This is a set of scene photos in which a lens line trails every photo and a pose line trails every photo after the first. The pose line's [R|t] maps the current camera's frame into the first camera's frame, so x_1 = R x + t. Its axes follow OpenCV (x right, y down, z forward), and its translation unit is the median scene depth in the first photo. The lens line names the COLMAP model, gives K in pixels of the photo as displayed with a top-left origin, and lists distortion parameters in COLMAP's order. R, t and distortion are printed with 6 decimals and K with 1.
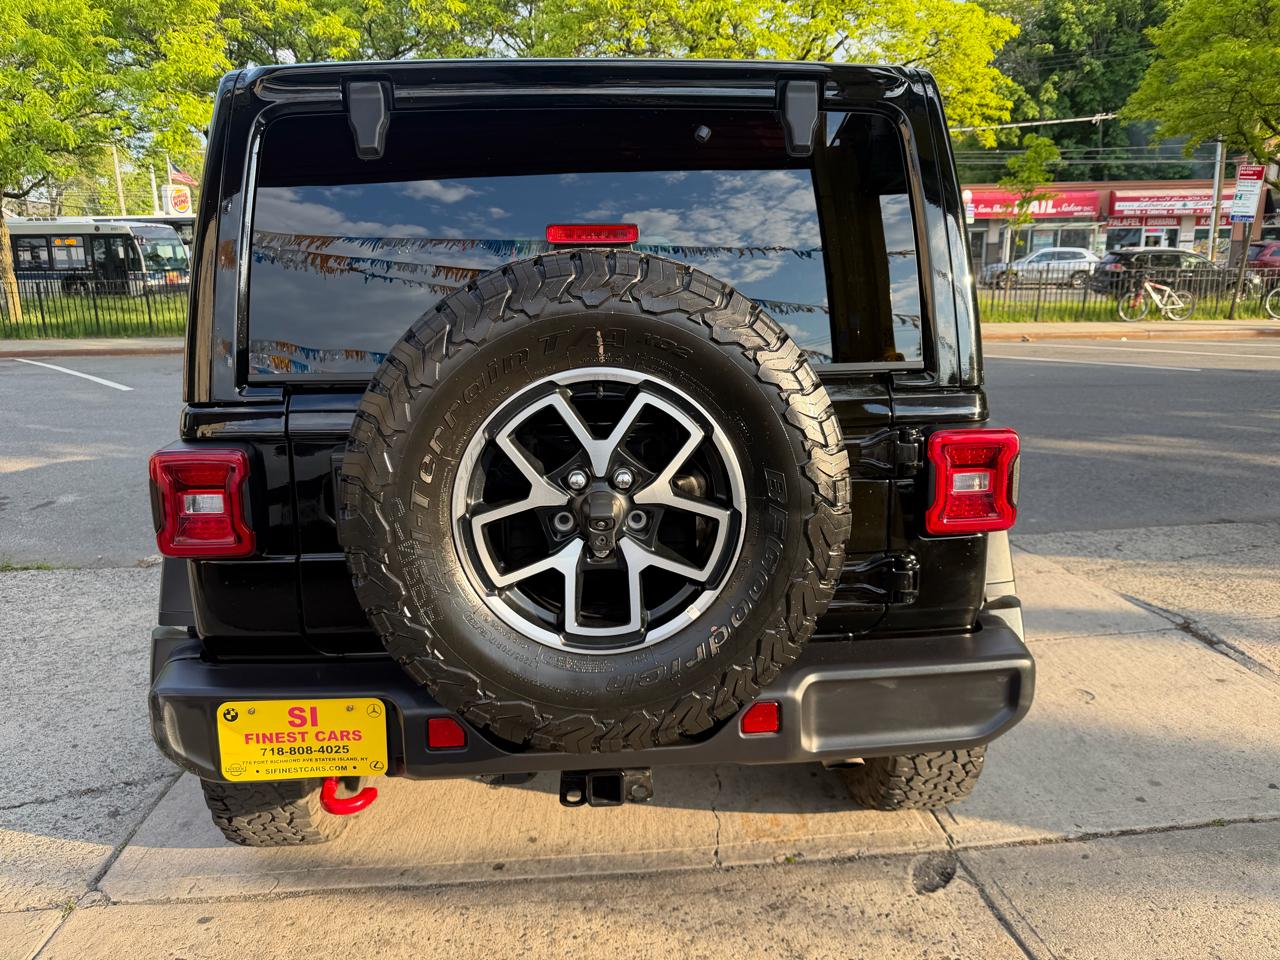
lens RADIAL K [[890.0, 0, 648.1], [0, 890.0, 481.8], [0, 0, 1]] dist [0.019354, -0.033154]
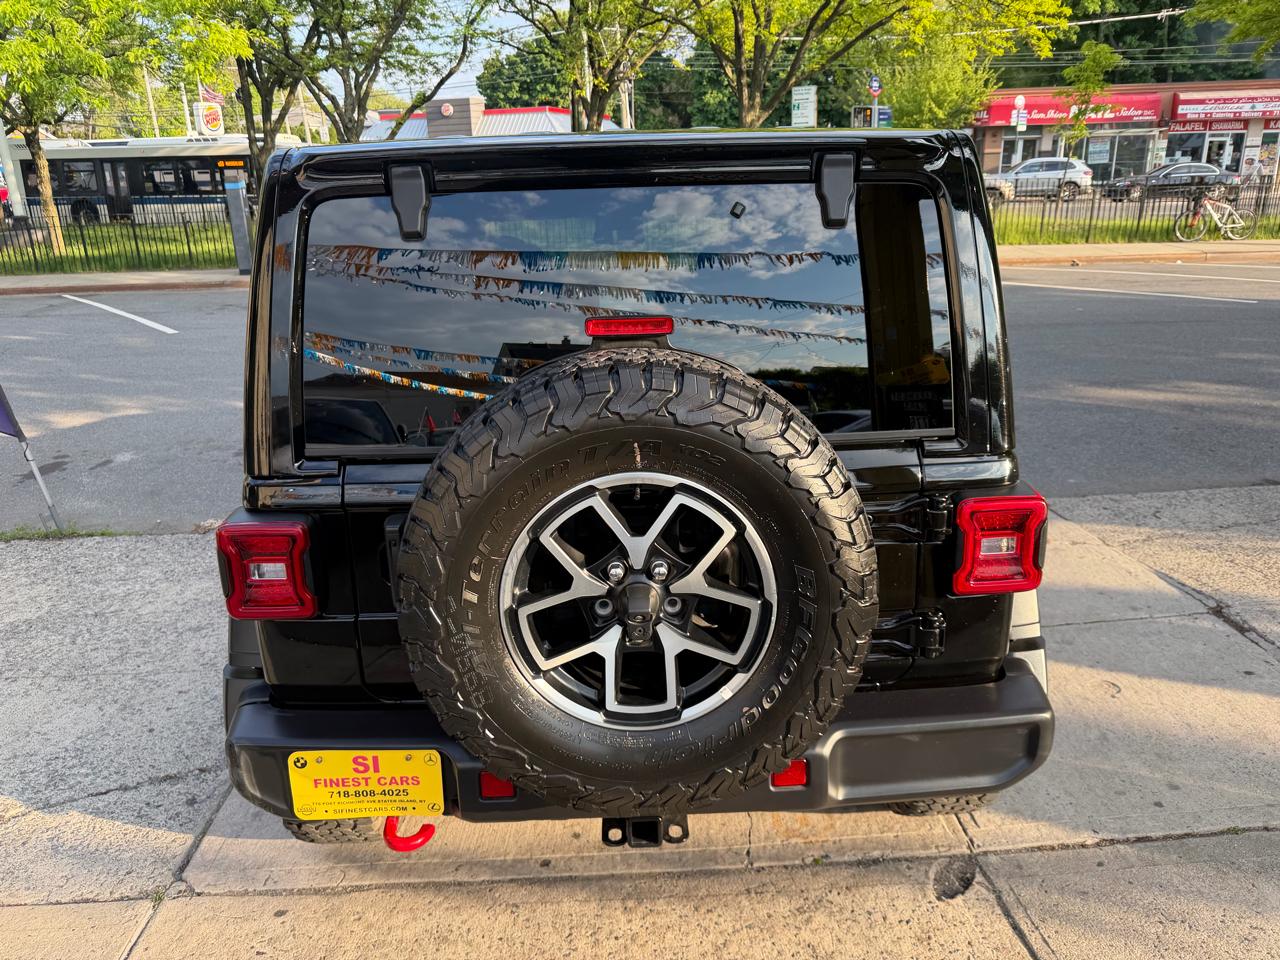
lens RADIAL K [[890.0, 0, 648.1], [0, 890.0, 479.2], [0, 0, 1]] dist [0.019354, -0.033154]
pose [[0.999146, 0.000456, -0.041312, 0.001052], [0.003338, 0.995779, 0.091727, -0.135687], [0.041179, -0.091787, 0.994927, -0.026318]]
